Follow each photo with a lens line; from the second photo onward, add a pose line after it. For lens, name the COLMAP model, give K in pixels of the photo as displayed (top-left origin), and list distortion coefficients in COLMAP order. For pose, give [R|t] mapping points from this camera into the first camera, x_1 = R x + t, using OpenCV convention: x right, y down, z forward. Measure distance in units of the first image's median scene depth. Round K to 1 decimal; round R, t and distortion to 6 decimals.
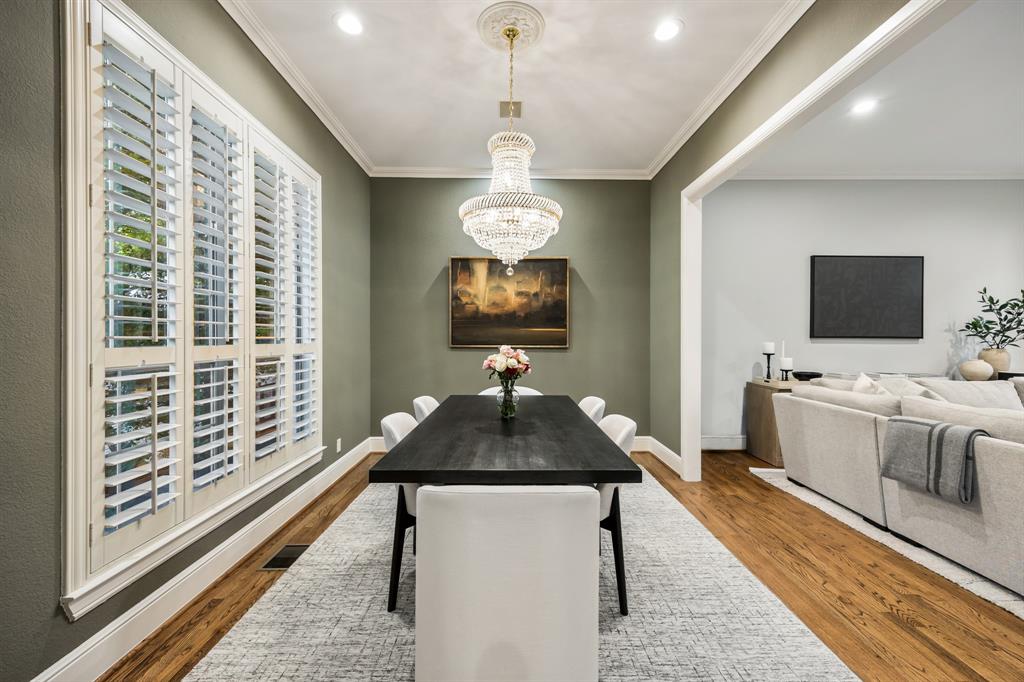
lens RADIAL K [[399.0, 0, 513.5], [0, 399.0, 343.1], [0, 0, 1]] dist [0.005979, -0.001165]
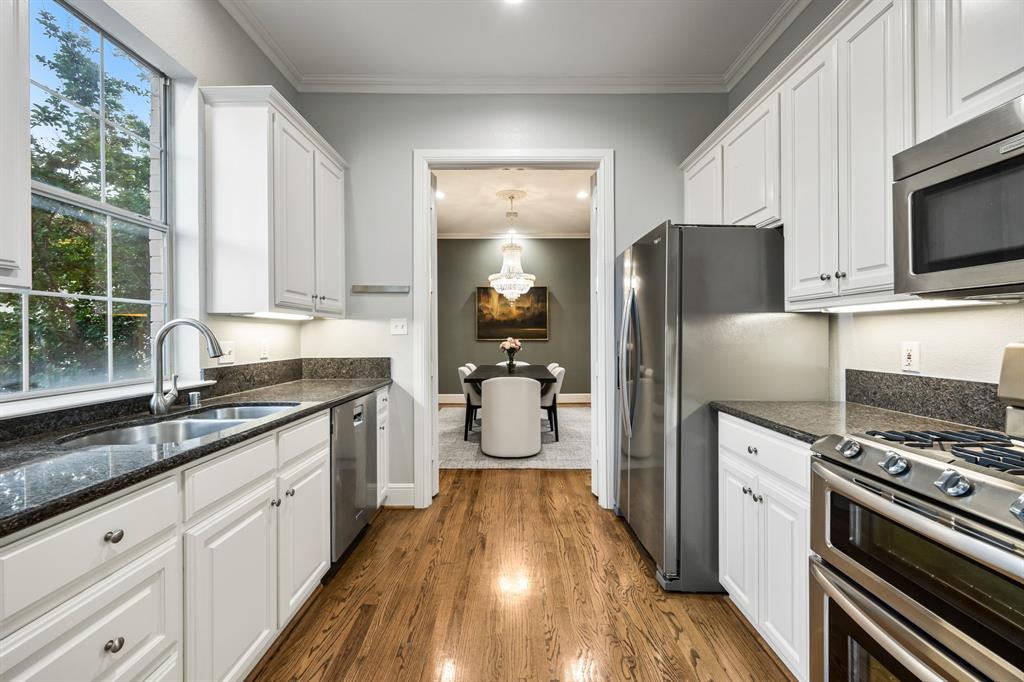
lens RADIAL K [[399.0, 0, 512.8], [0, 399.0, 333.5], [0, 0, 1]] dist [0.005979, -0.001165]
pose [[0.999893, -0.005972, -0.013328, 0.013719], [0.005720, 0.999807, -0.018810, 0.012994], [0.013438, 0.018732, 0.999734, -0.646351]]
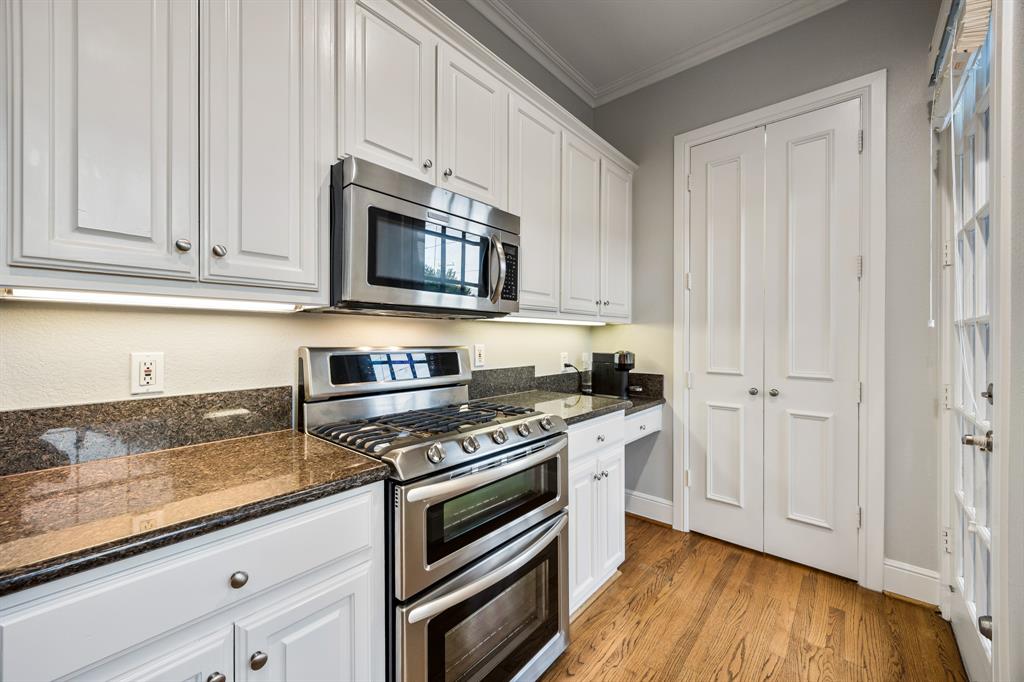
lens RADIAL K [[399.0, 0, 514.0], [0, 399.0, 336.9], [0, 0, 1]] dist [0.005979, -0.001165]
pose [[-0.752788, -0.004782, 0.658245, 0.016113], [0.004491, 0.999913, 0.012401, 0.003580], [-0.658247, 0.012292, -0.752701, -0.235109]]
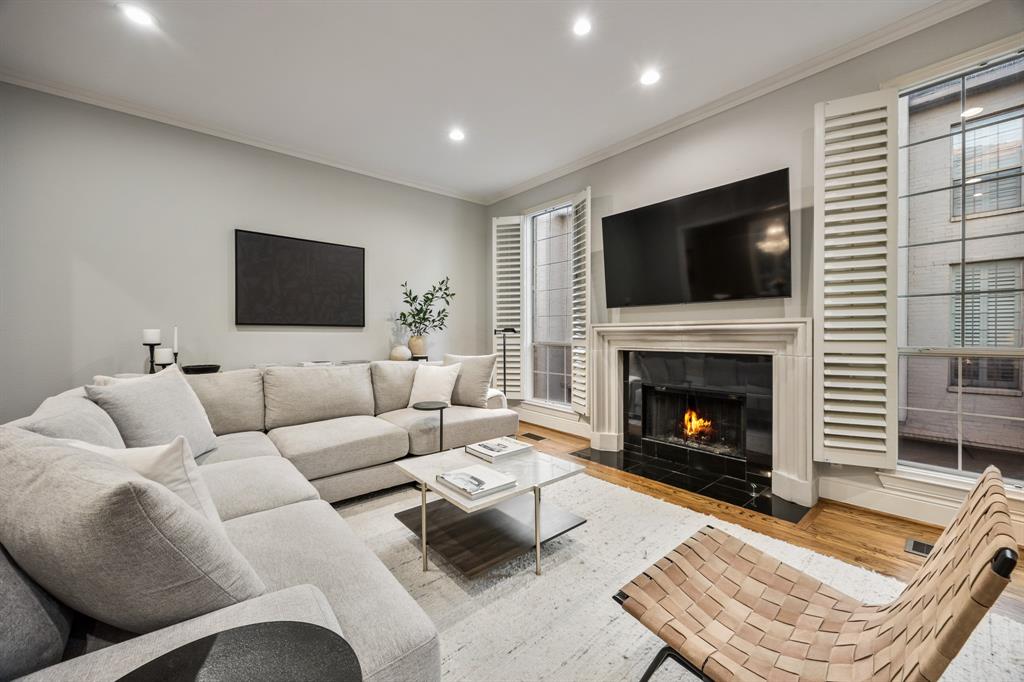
lens RADIAL K [[399.0, 0, 504.8], [0, 399.0, 333.8], [0, 0, 1]] dist [0.005979, -0.001165]
pose [[0.771286, -0.002070, 0.636486, 0.678542], [0.010985, 0.999889, -0.010060, 0.022562], [-0.636395, 0.014751, 0.771223, -0.033803]]
